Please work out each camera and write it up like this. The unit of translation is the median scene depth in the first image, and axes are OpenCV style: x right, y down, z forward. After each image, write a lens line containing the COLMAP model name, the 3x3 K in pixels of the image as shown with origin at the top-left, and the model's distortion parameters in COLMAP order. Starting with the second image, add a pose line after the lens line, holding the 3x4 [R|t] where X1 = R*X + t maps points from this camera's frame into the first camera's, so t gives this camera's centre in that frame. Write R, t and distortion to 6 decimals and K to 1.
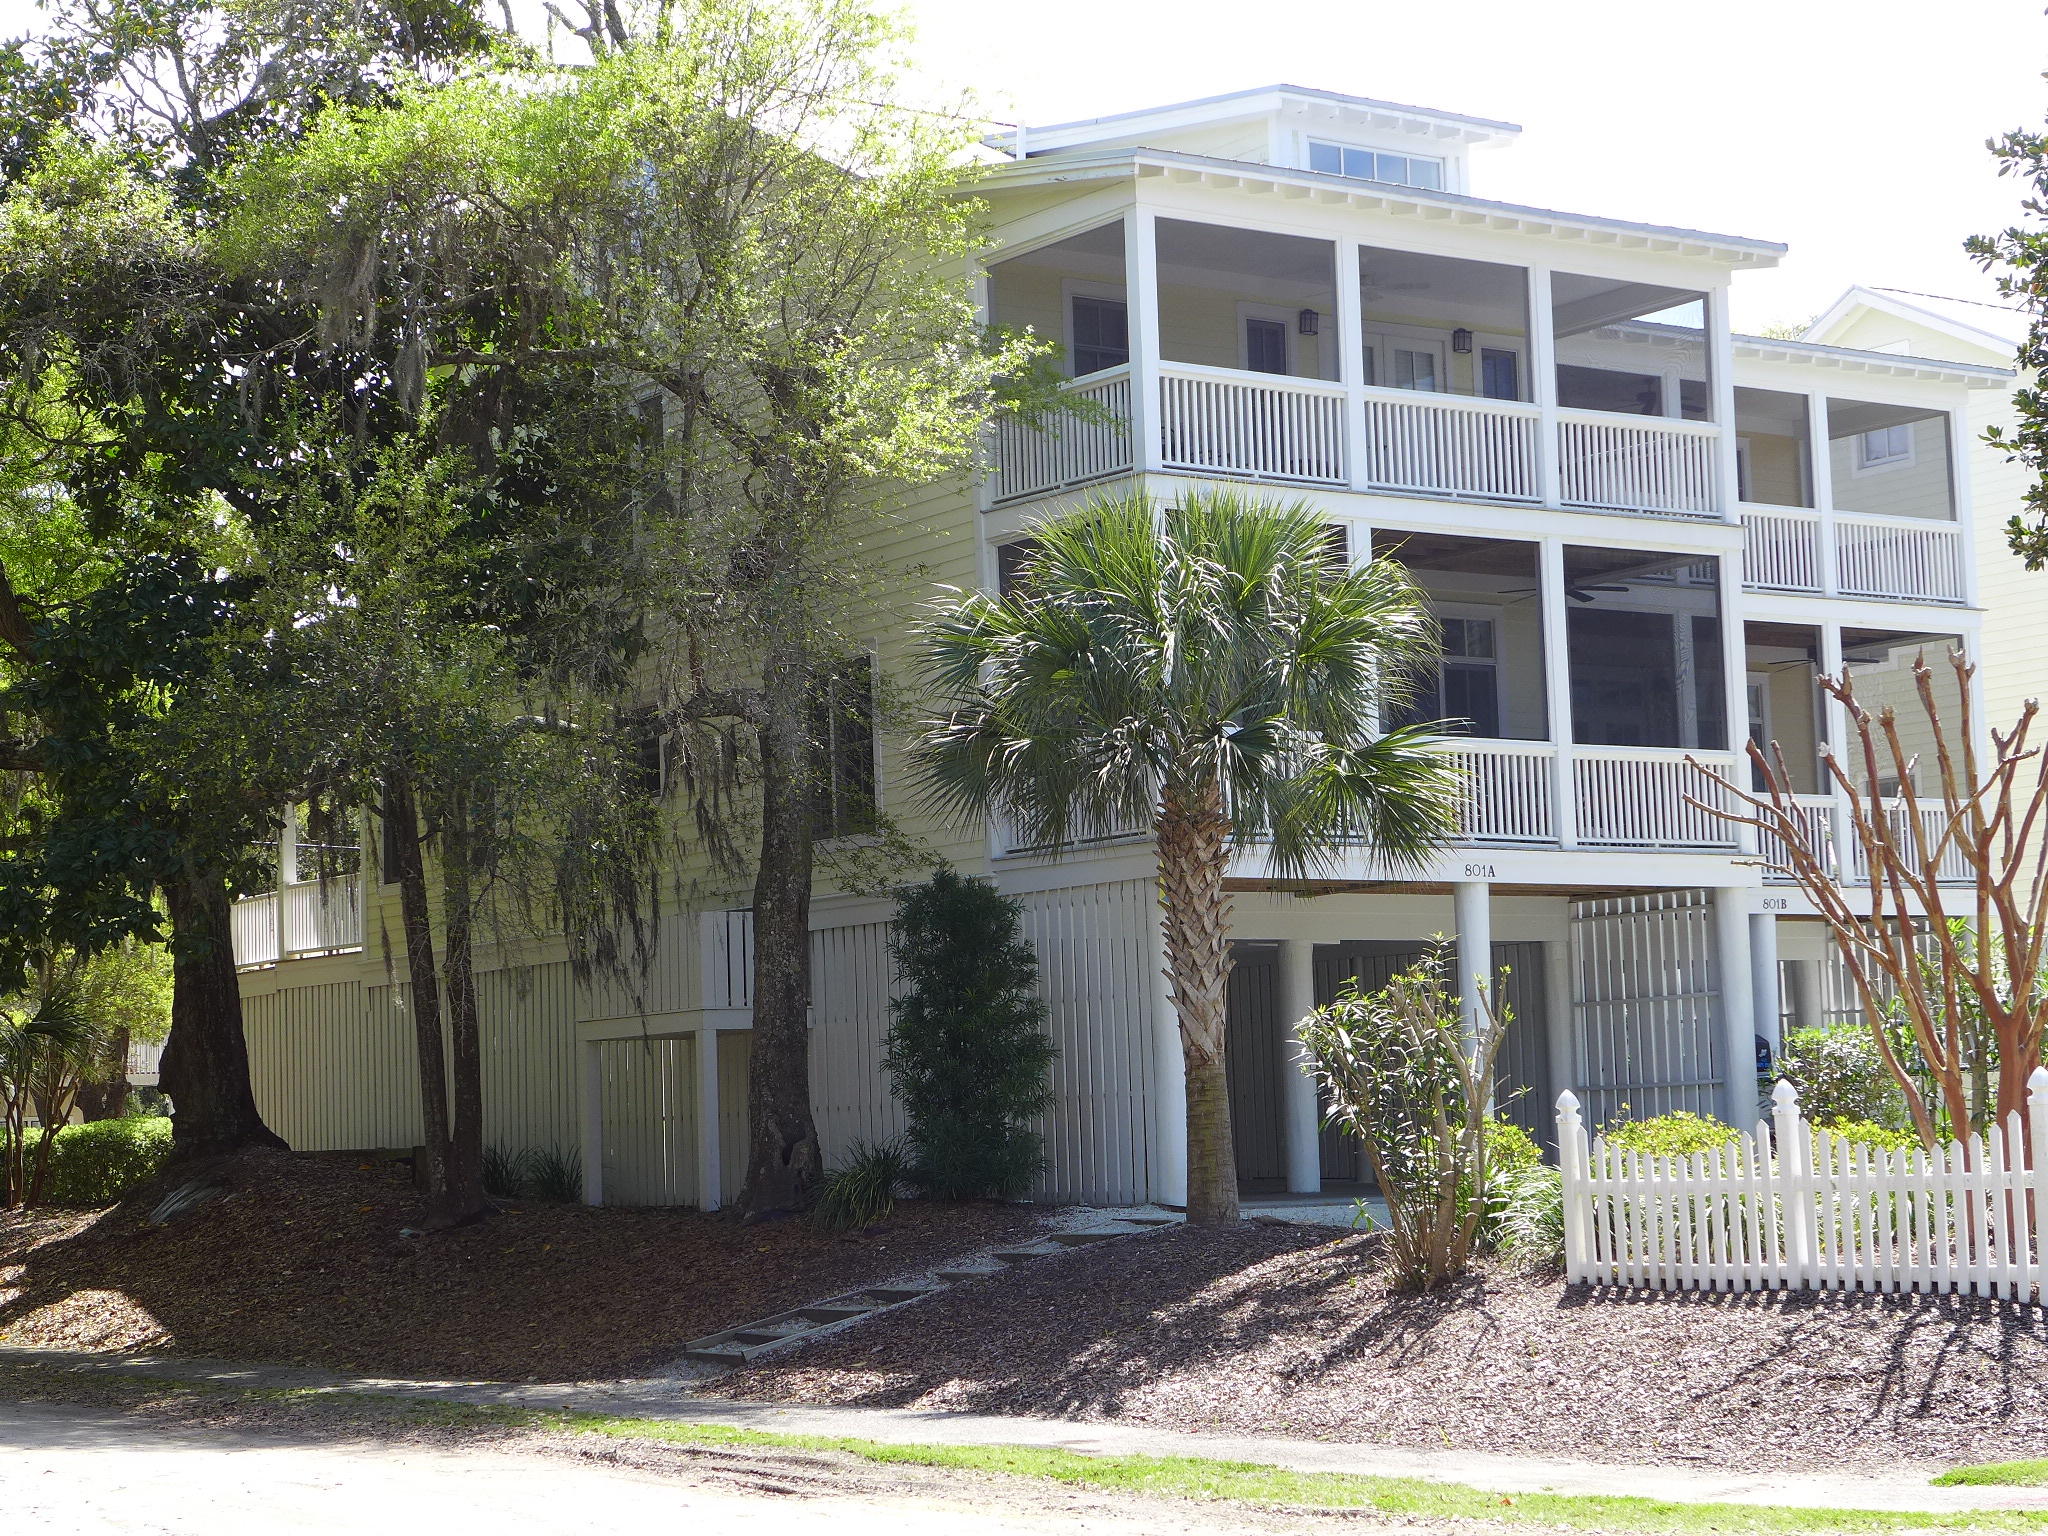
lens RADIAL K [[3860.0, 0, 1024.0], [0, 3860.0, 768.0], [0, 0, 1]] dist [0.023302, 0.046279]
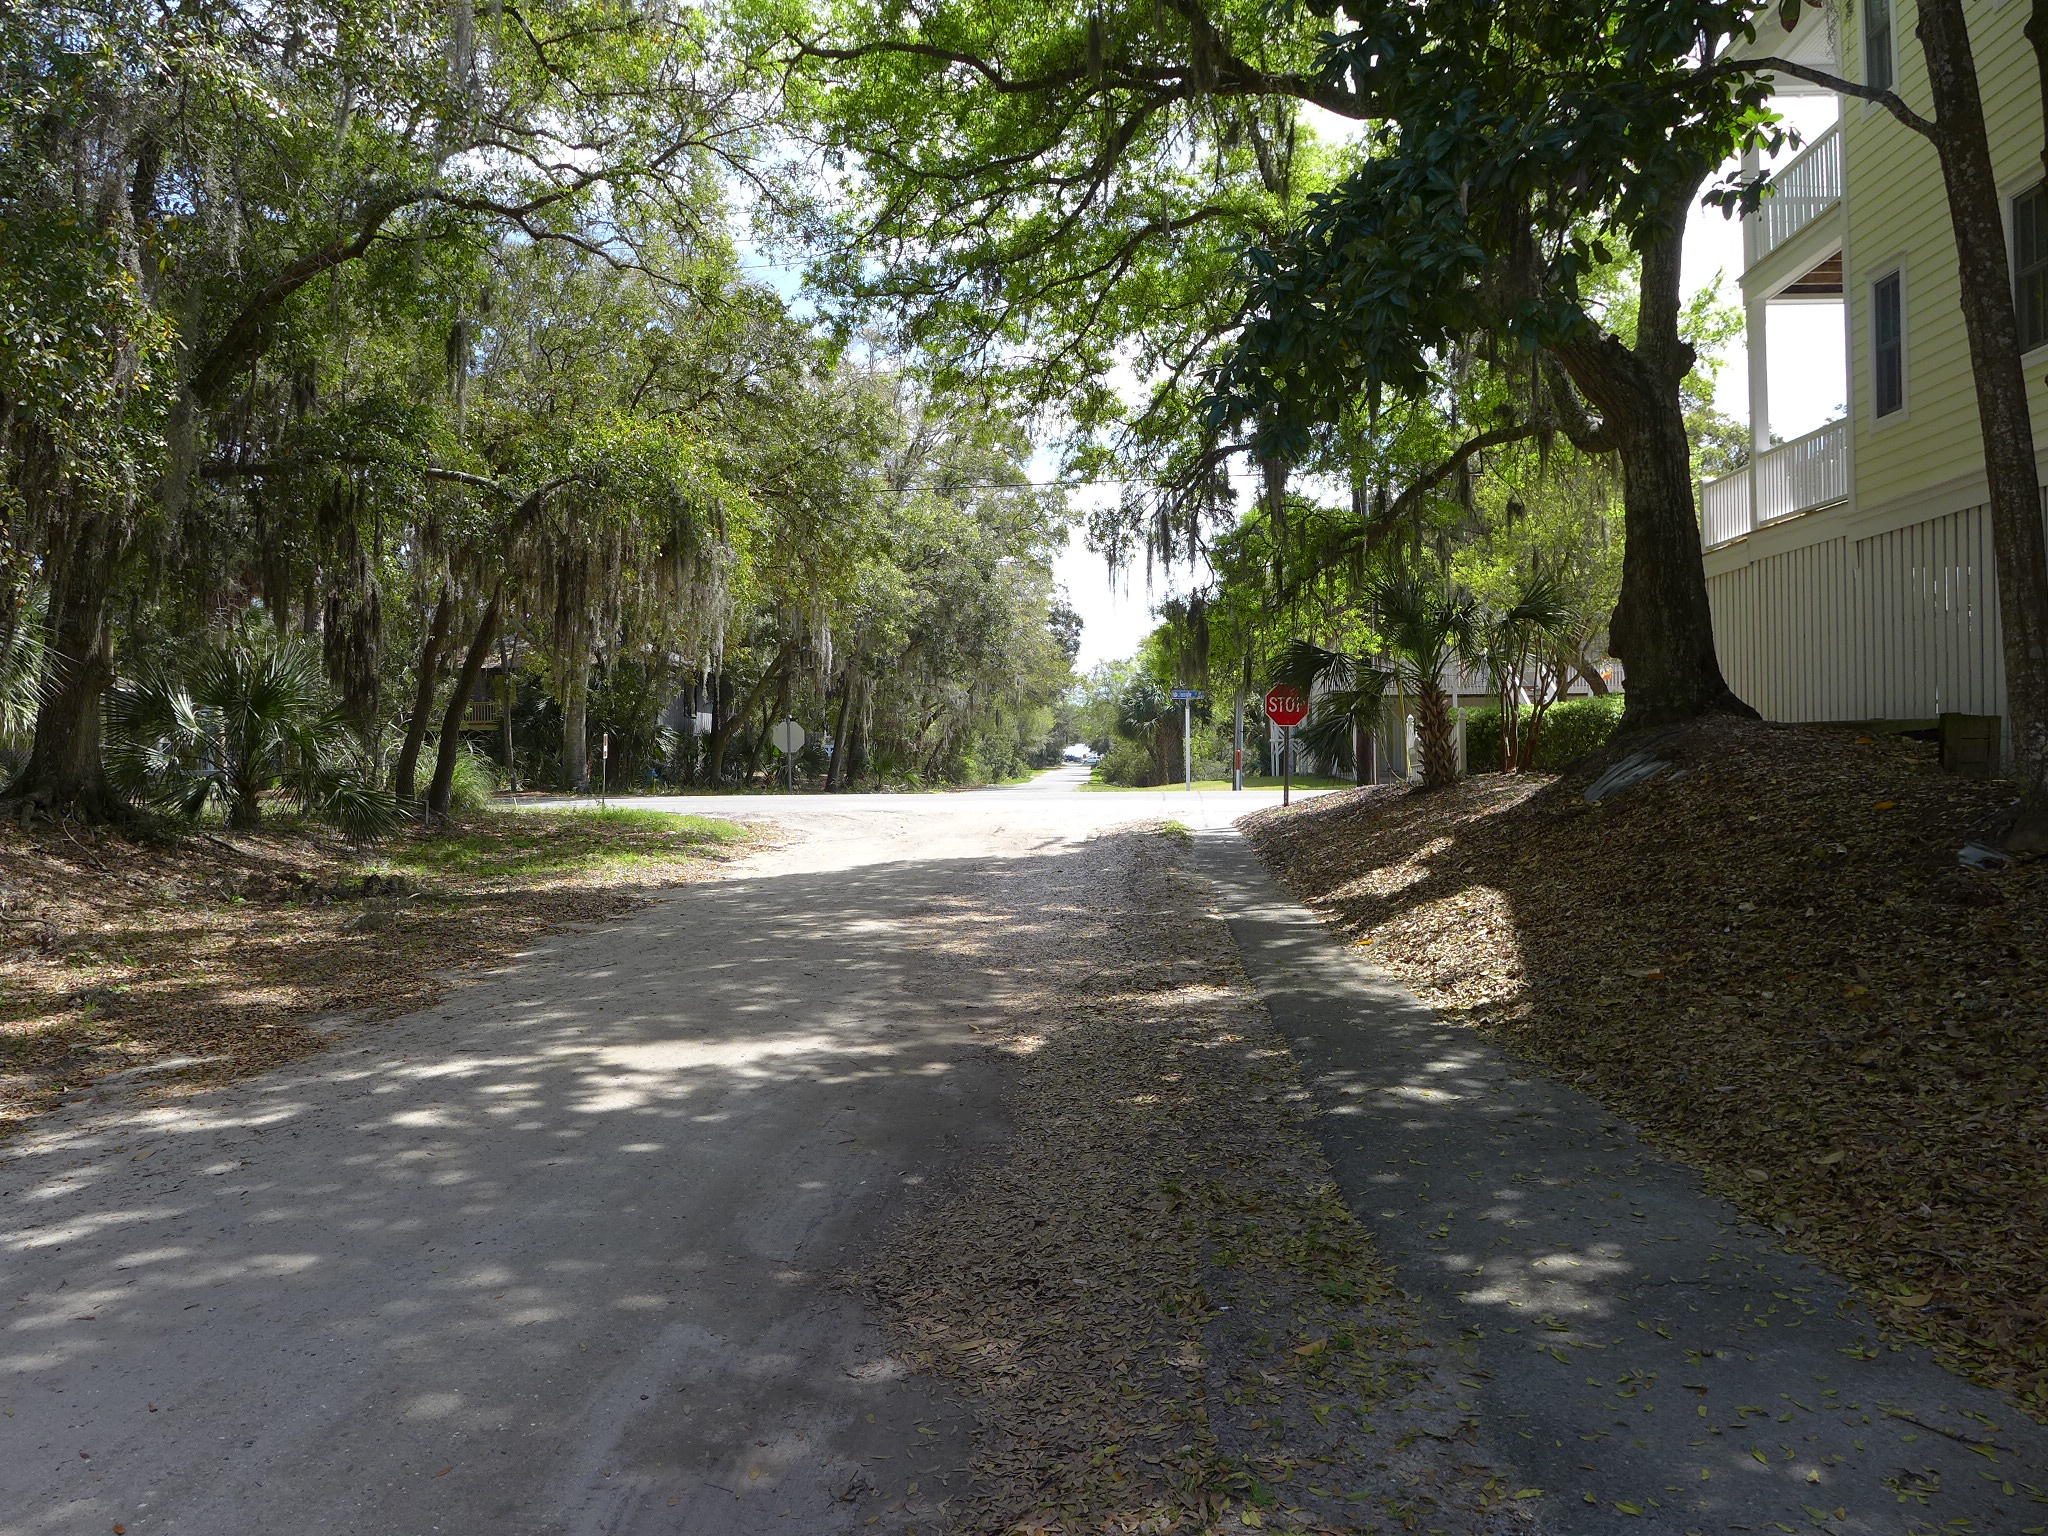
lens RADIAL K [[1431.0, 0, 1024.0], [0, 1431.0, 768.0], [0, 0, 1]] dist [-0.052785, -0.001200]
pose [[0.779959, 0.026583, -0.625266, -0.139293], [0.049808, 0.993292, 0.104360, 0.078860], [0.623846, -0.112540, 0.773402, 0.749949]]
